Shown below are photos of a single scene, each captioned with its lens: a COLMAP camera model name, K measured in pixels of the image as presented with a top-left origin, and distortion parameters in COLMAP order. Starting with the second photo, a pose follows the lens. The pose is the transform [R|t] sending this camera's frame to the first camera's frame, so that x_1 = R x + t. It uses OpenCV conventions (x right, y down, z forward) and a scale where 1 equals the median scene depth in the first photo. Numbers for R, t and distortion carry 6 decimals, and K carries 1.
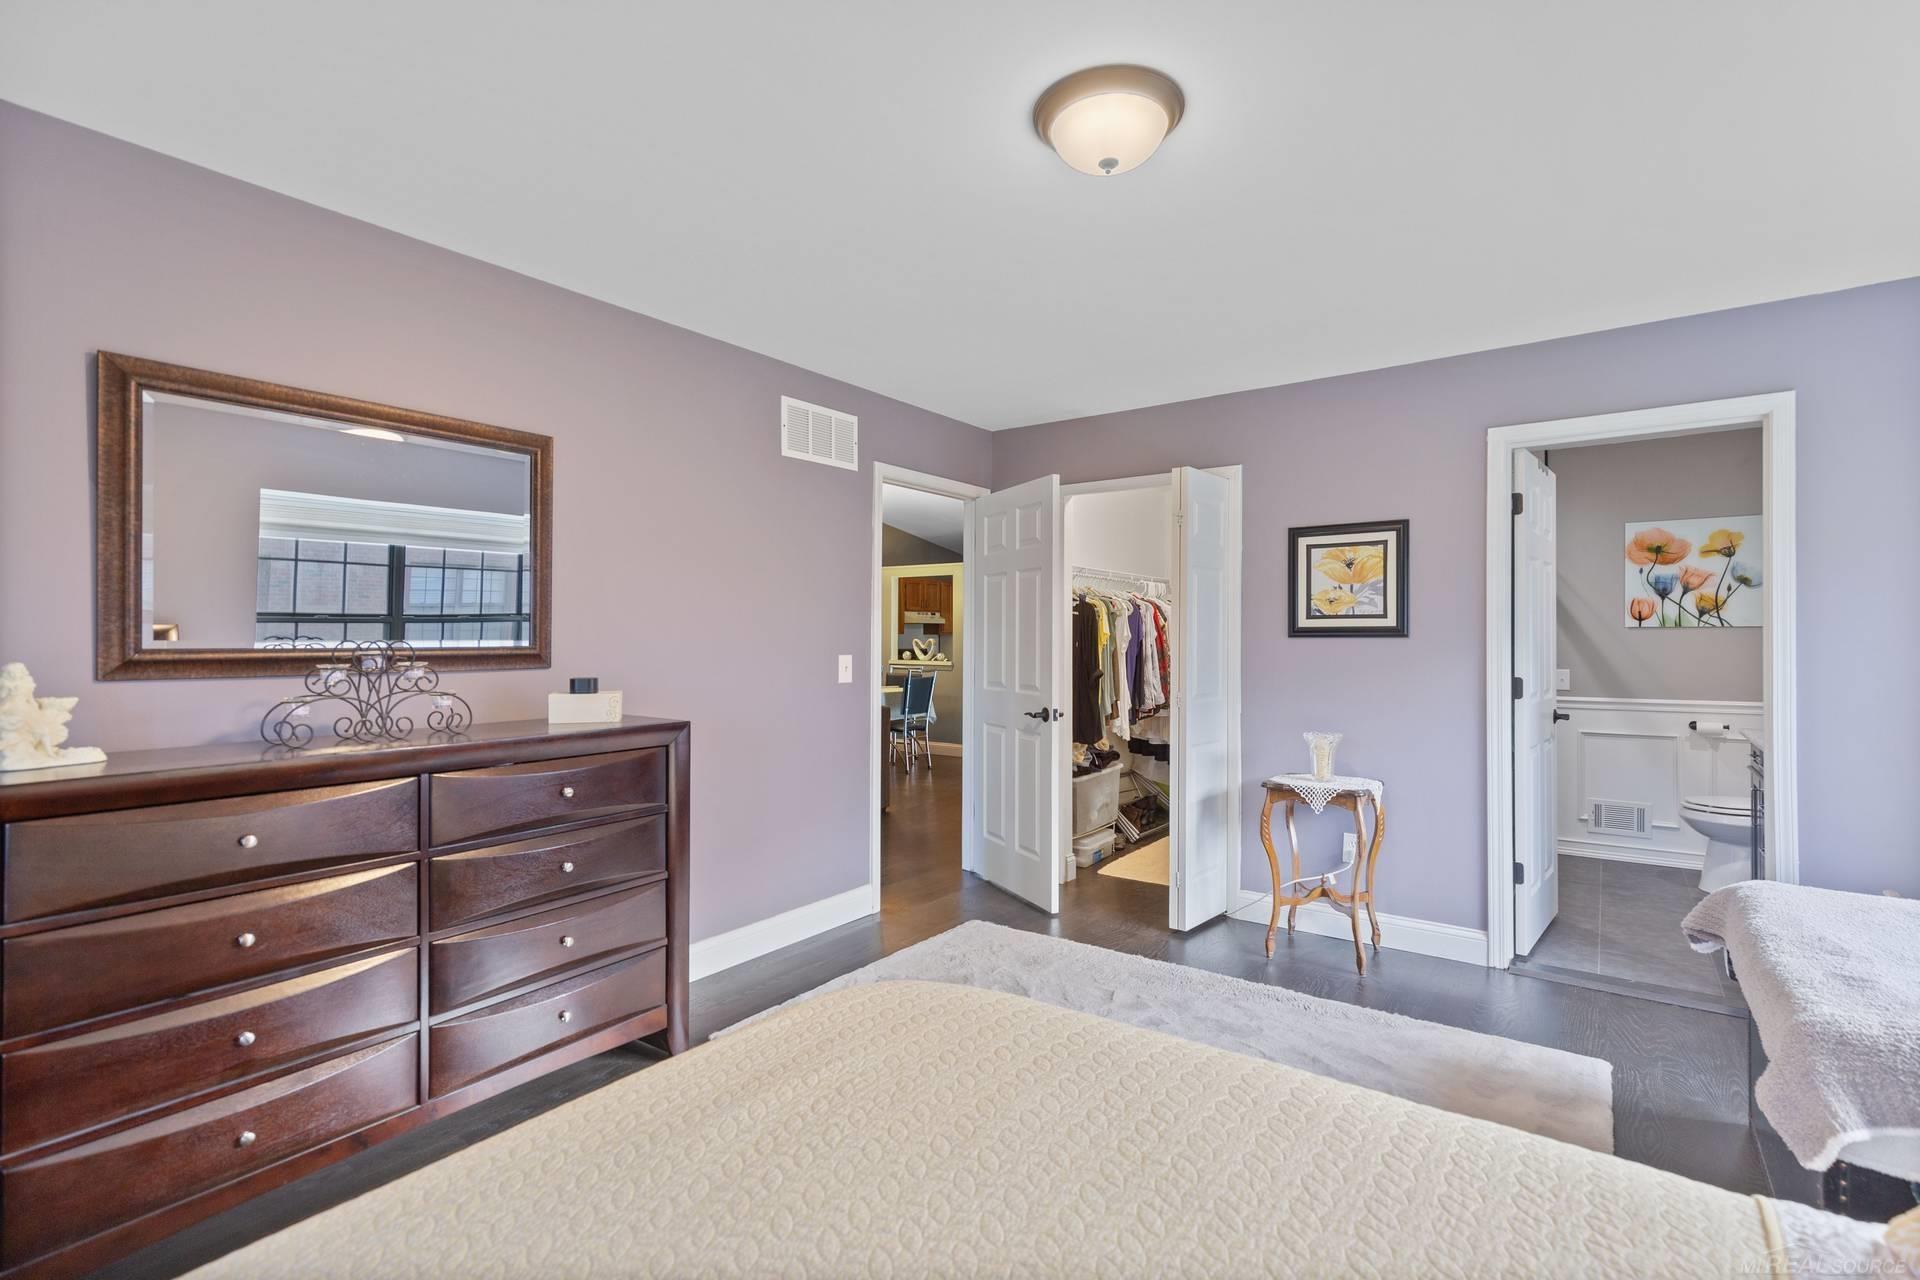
lens RADIAL K [[897.9, 0, 971.0], [0, 897.9, 642.7], [0, 0, 1]] dist [0.008383, -0.002429]
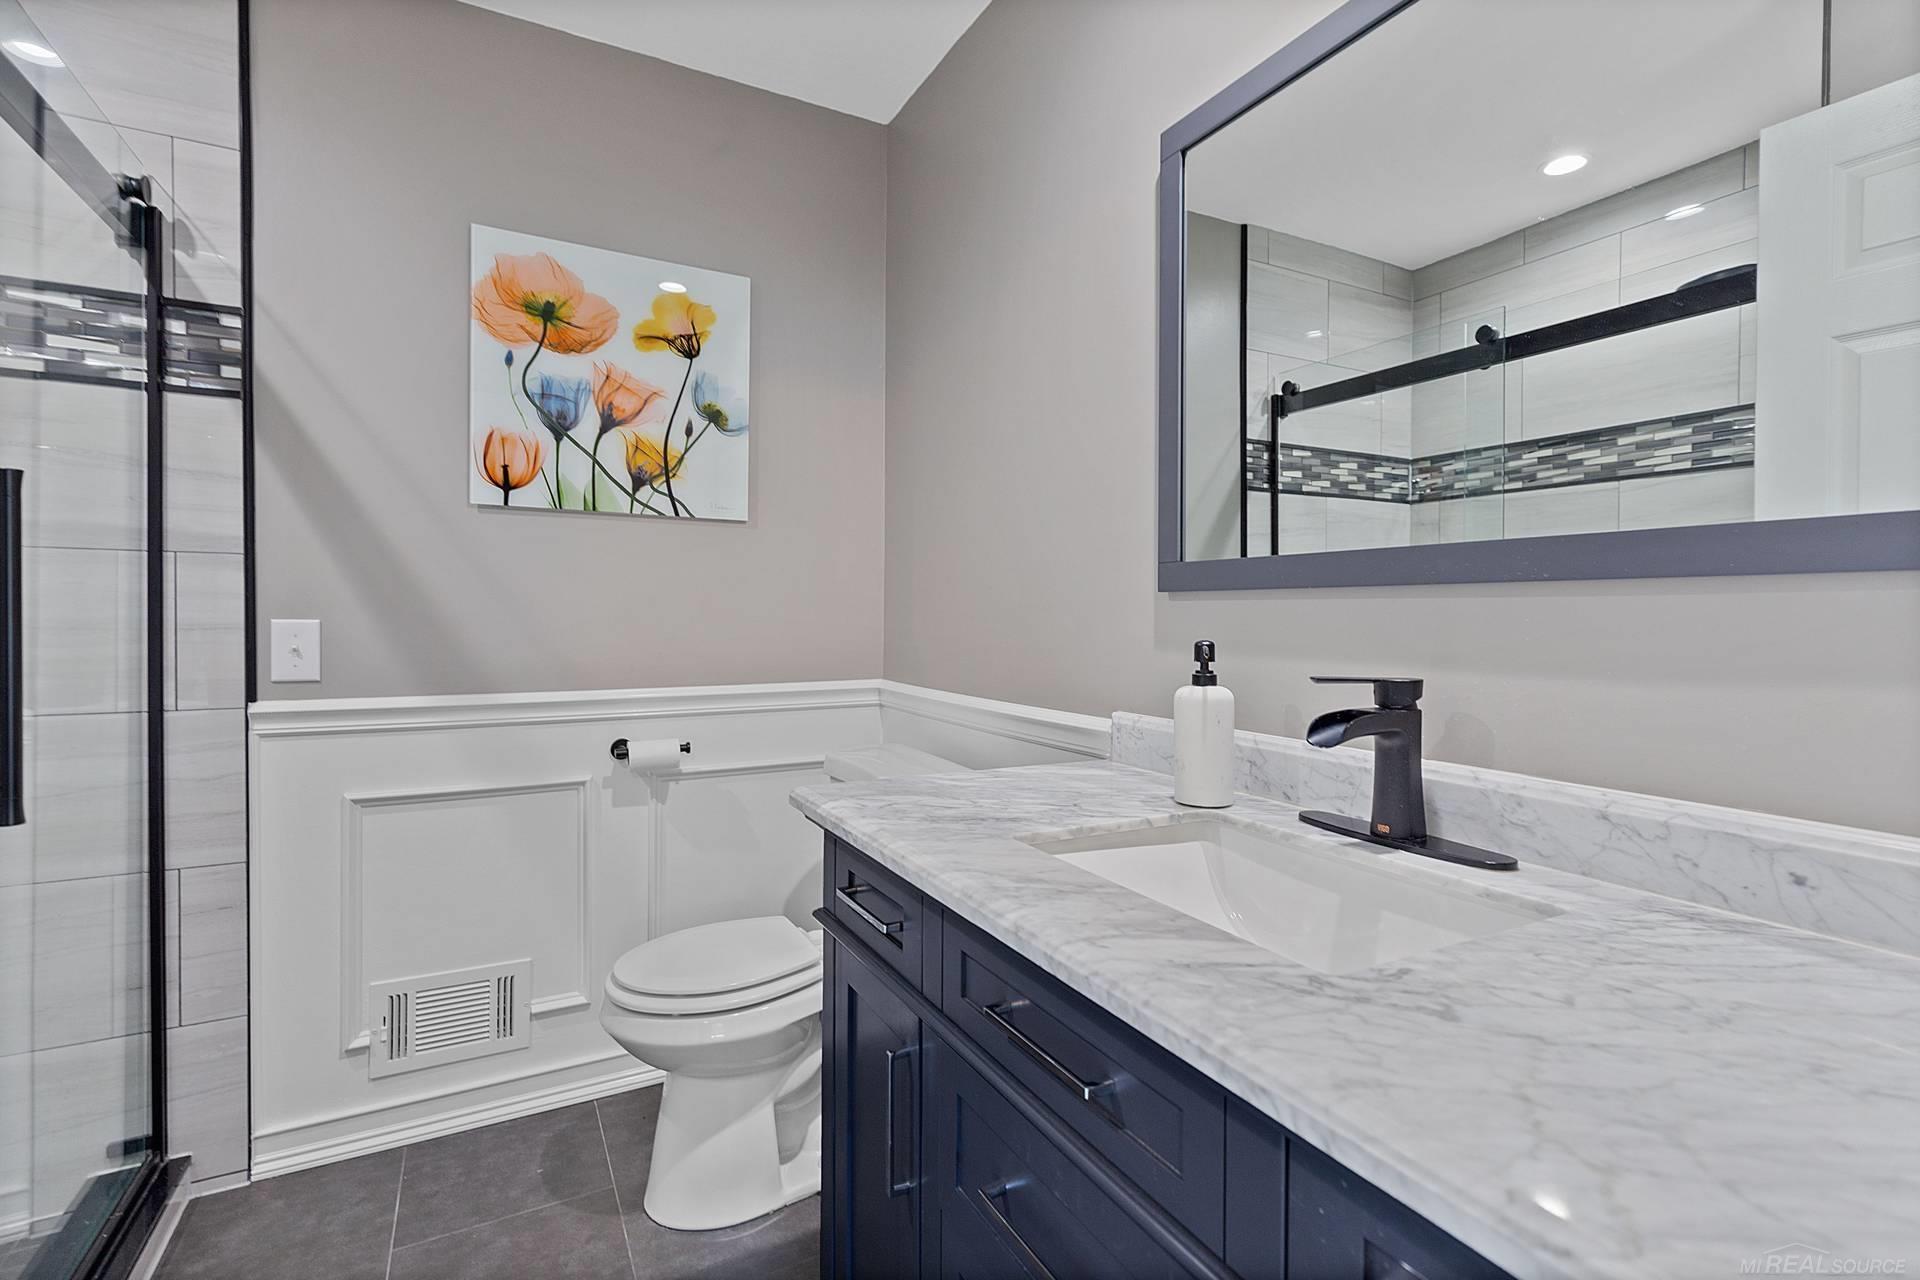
lens RADIAL K [[897.9, 0, 968.6], [0, 897.9, 629.7], [0, 0, 1]] dist [0.008383, -0.002429]
pose [[0.421151, -0.007156, 0.906962, 0.488073], [-0.009008, 0.999887, 0.012072, 0.029541], [-0.906946, -0.013254, 0.421039, 0.674406]]
